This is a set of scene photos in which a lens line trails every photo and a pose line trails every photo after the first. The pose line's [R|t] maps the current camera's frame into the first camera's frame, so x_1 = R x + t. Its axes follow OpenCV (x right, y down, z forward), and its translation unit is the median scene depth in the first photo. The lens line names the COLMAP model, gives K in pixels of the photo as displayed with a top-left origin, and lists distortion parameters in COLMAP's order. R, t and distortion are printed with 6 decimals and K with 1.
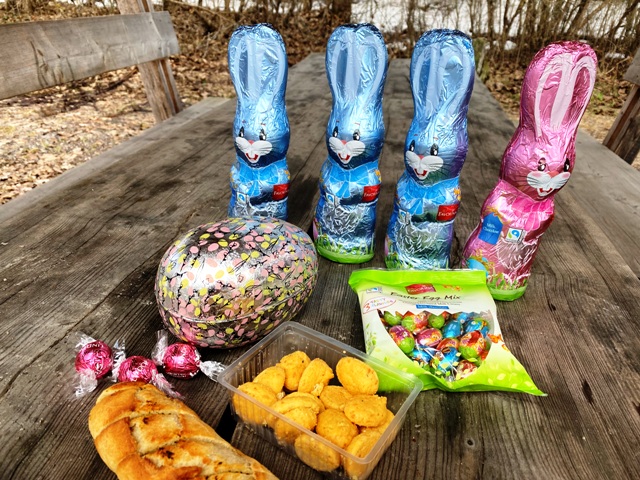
lens RADIAL K [[477.5, 0, 320.8], [0, 477.5, 238.6], [0, 0, 1]] dist [-0.000304, -0.003968]
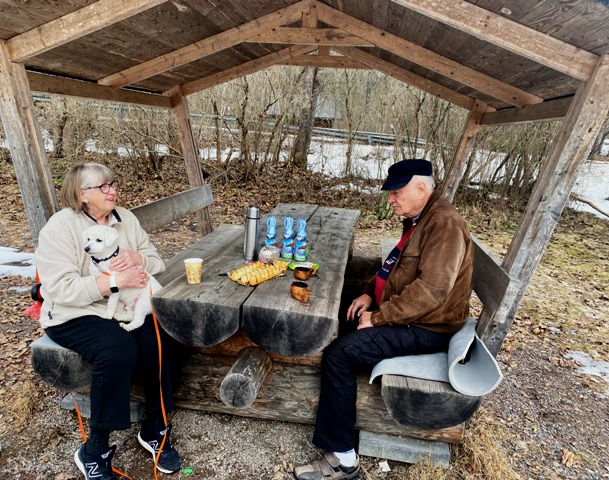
lens RADIAL K [[496.3, 0, 304.3], [0, 496.3, 239.5], [0, 0, 1]] dist [-0.001017, -0.000070]
pose [[0.999148, 0.013295, 0.039077, 0.002857], [-0.003186, 0.968725, -0.248115, 0.132157], [-0.041153, 0.247779, 0.967942, -0.476275]]
